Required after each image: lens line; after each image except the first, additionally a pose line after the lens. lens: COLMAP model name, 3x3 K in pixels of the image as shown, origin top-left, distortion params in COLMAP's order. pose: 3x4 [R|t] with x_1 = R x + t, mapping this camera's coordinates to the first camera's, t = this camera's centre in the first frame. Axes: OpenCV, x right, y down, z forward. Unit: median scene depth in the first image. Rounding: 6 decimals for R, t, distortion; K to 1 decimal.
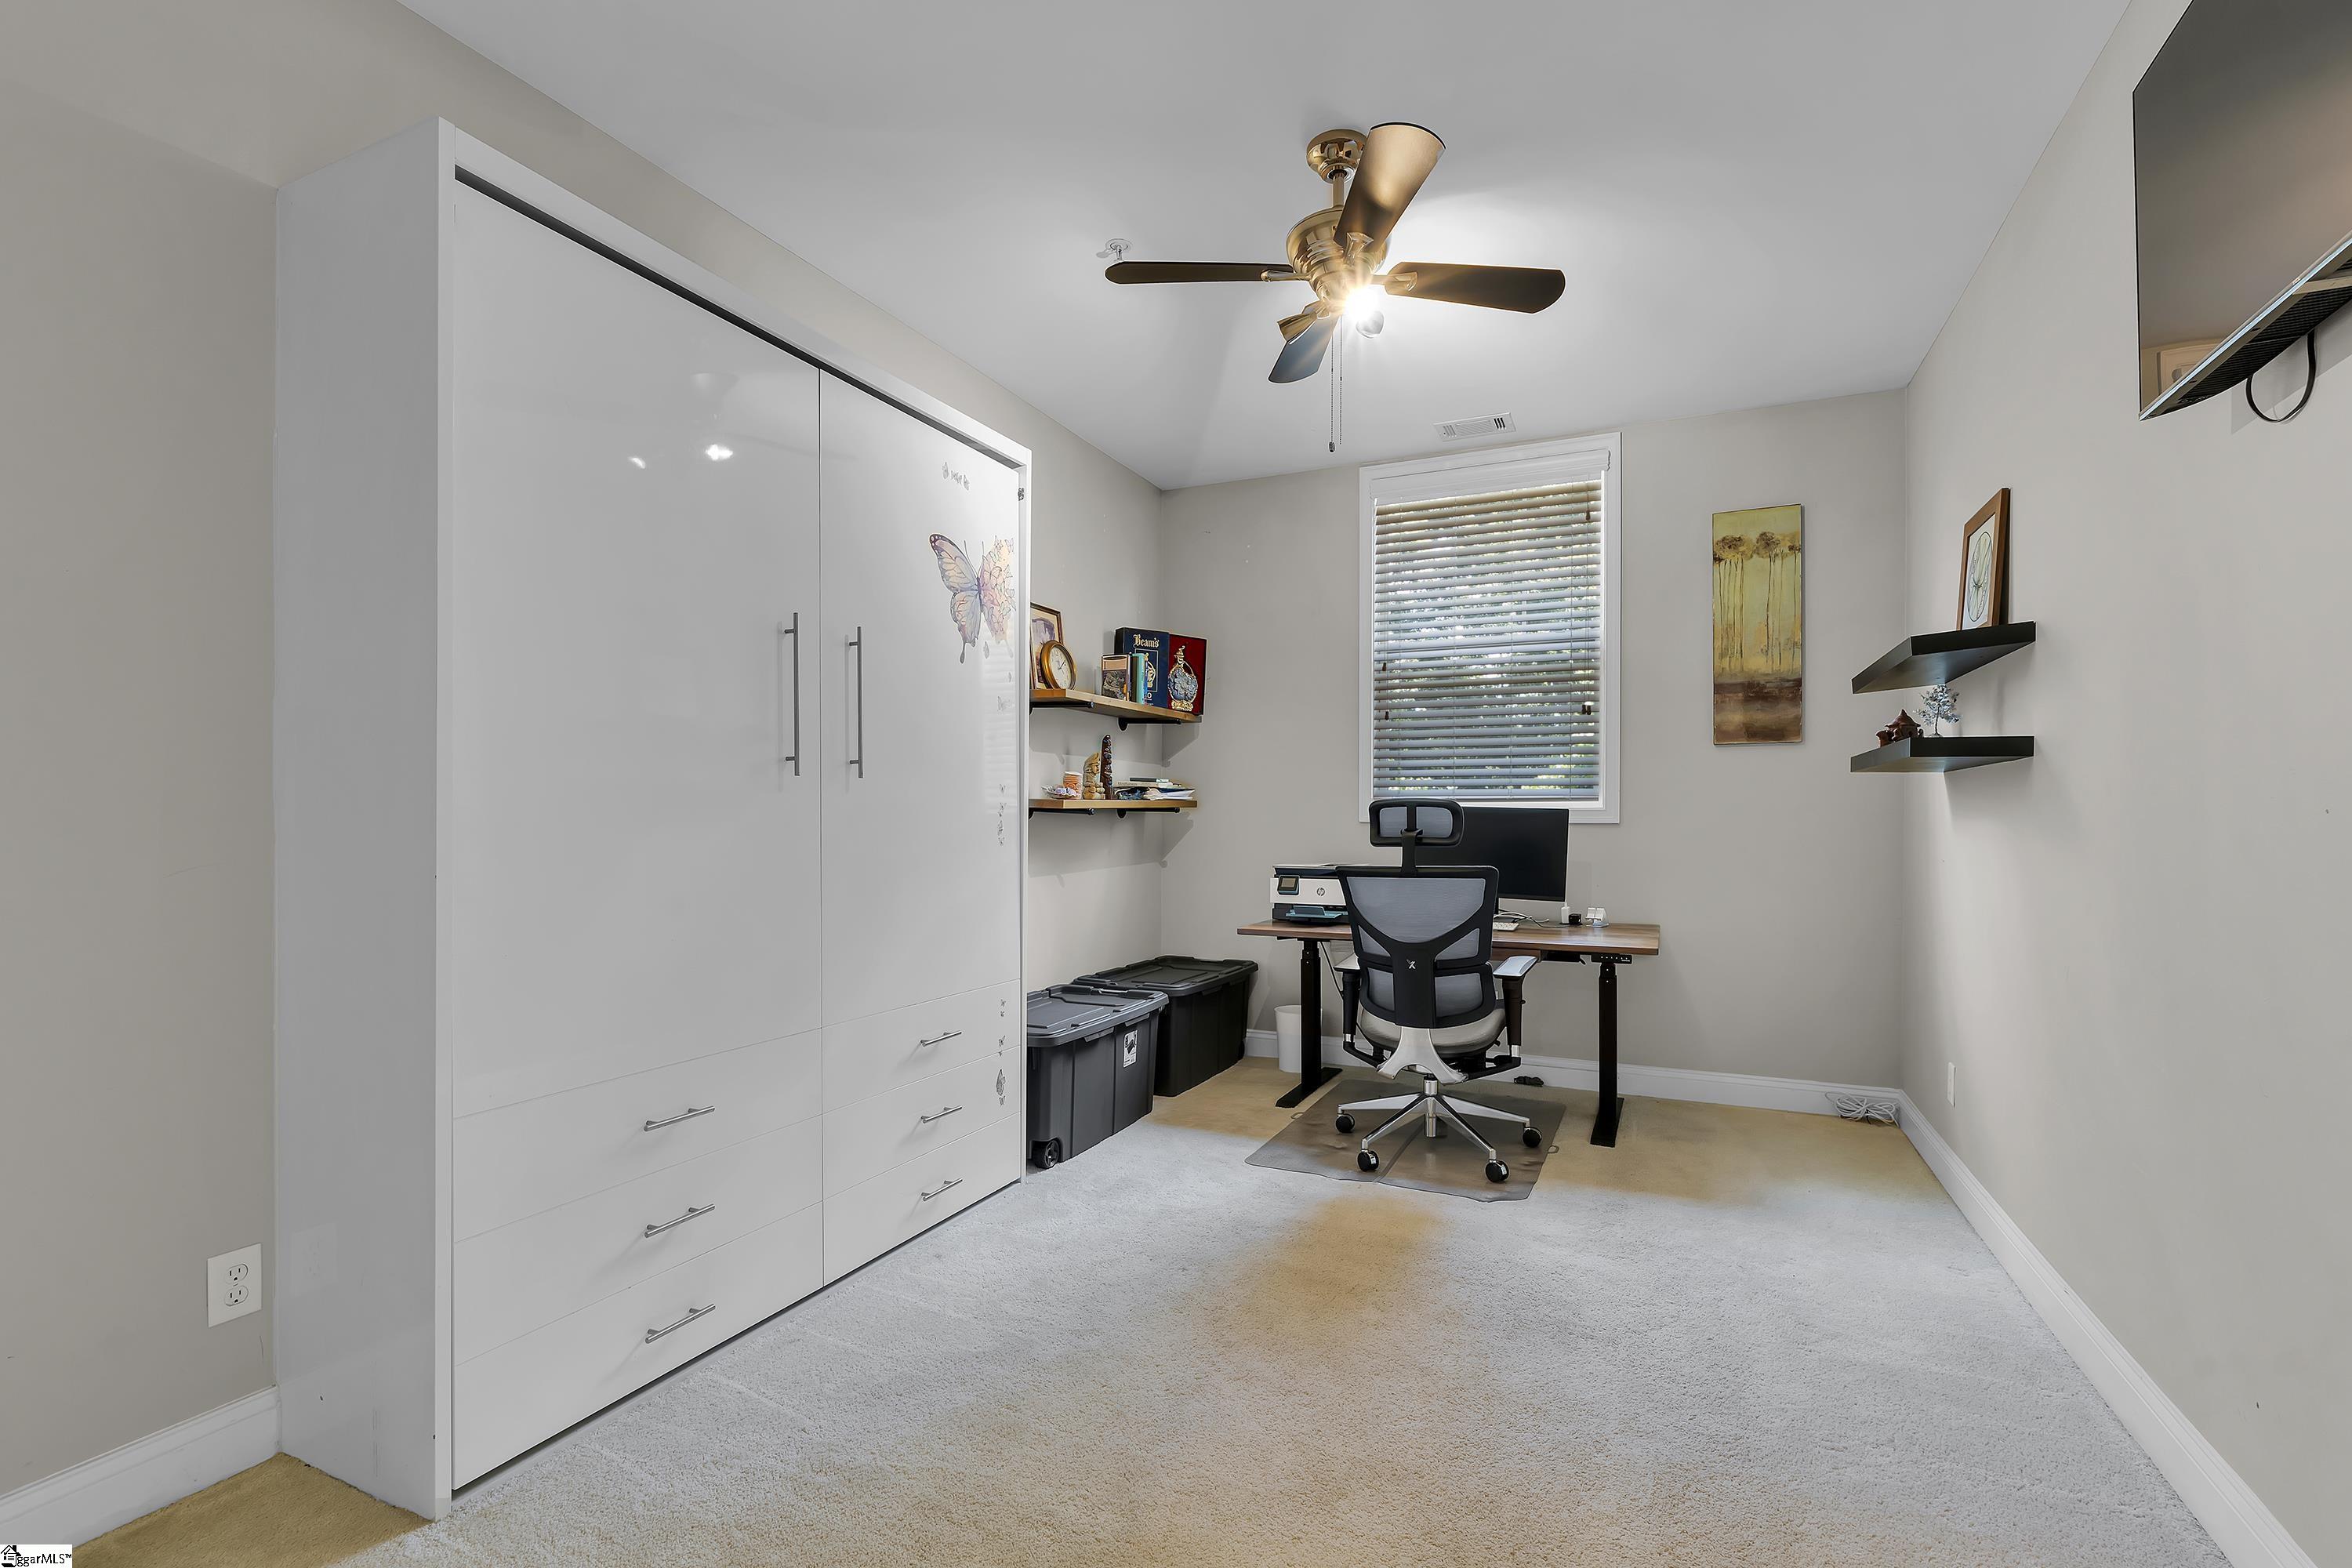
lens RADIAL K [[1053.7, 0, 1178.2], [0, 1053.7, 792.1], [0, 0, 1]] dist [-0.003164, -0.000221]
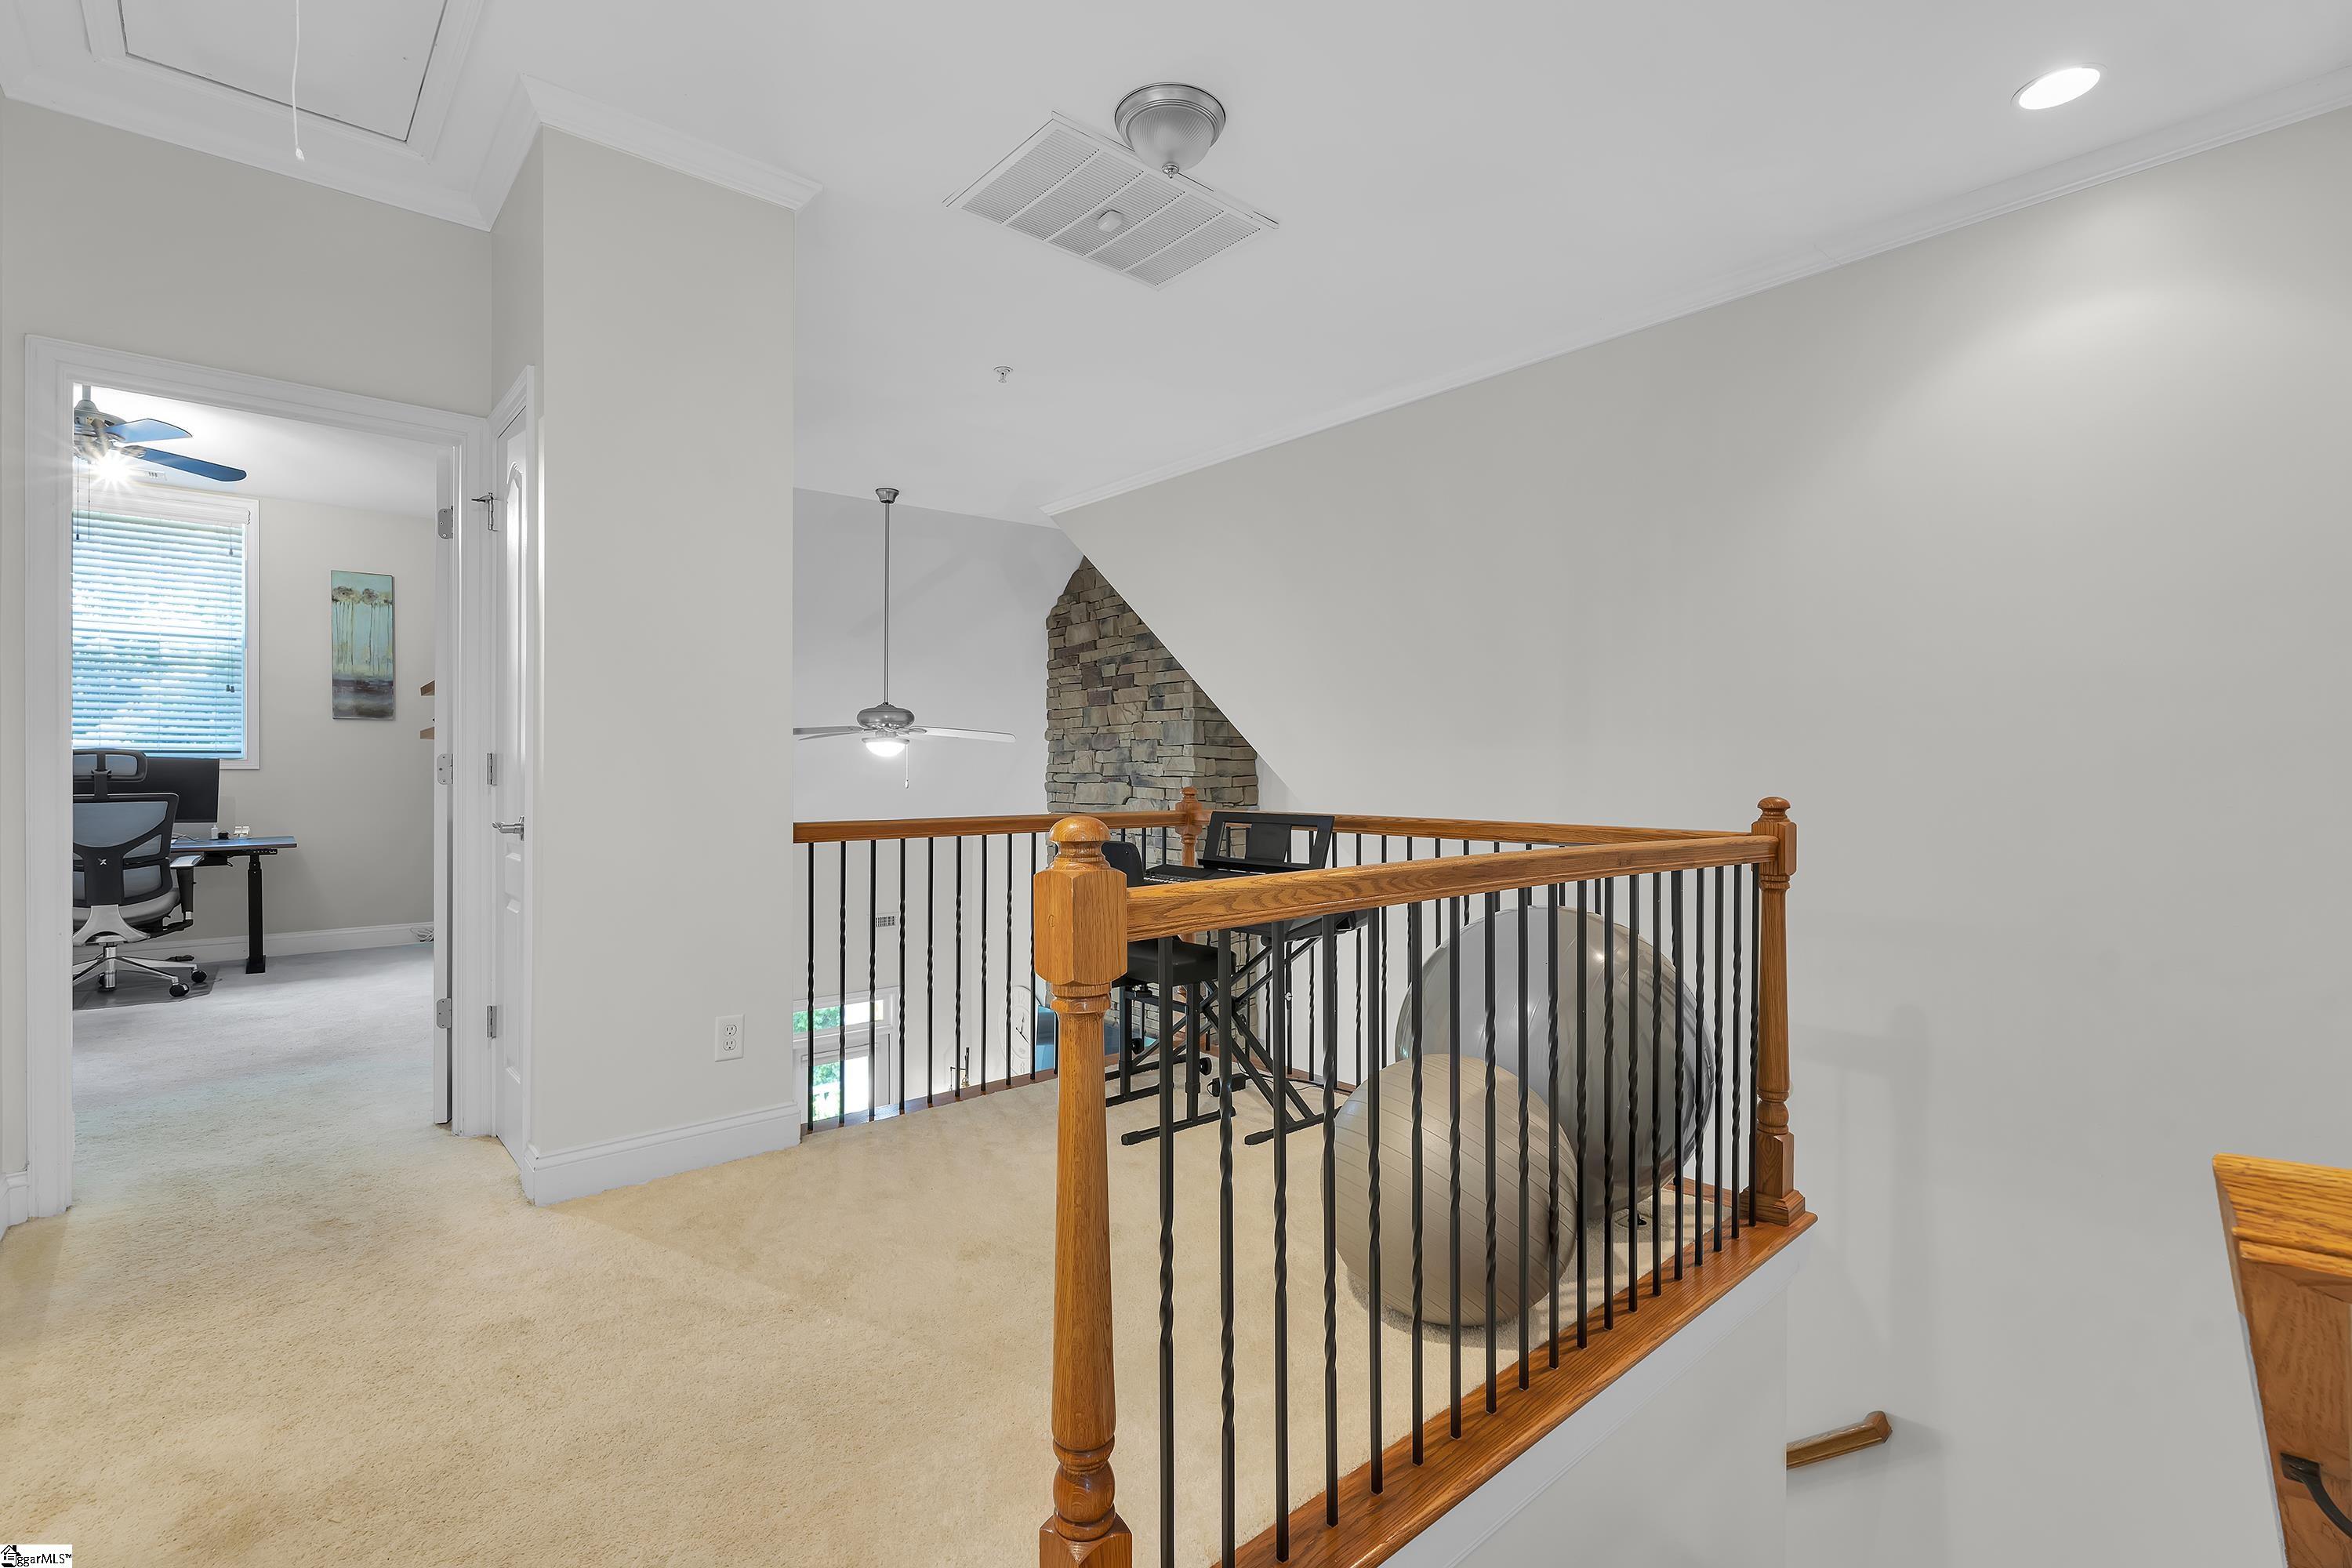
lens RADIAL K [[1053.7, 0, 1178.2], [0, 1053.7, 792.1], [0, 0, 1]] dist [-0.003164, -0.000221]
pose [[0.402339, -0.018370, 0.915306, -0.437953], [-0.013881, 0.999561, 0.026163, 0.005942], [-0.915385, -0.023232, 0.401908, -0.817950]]
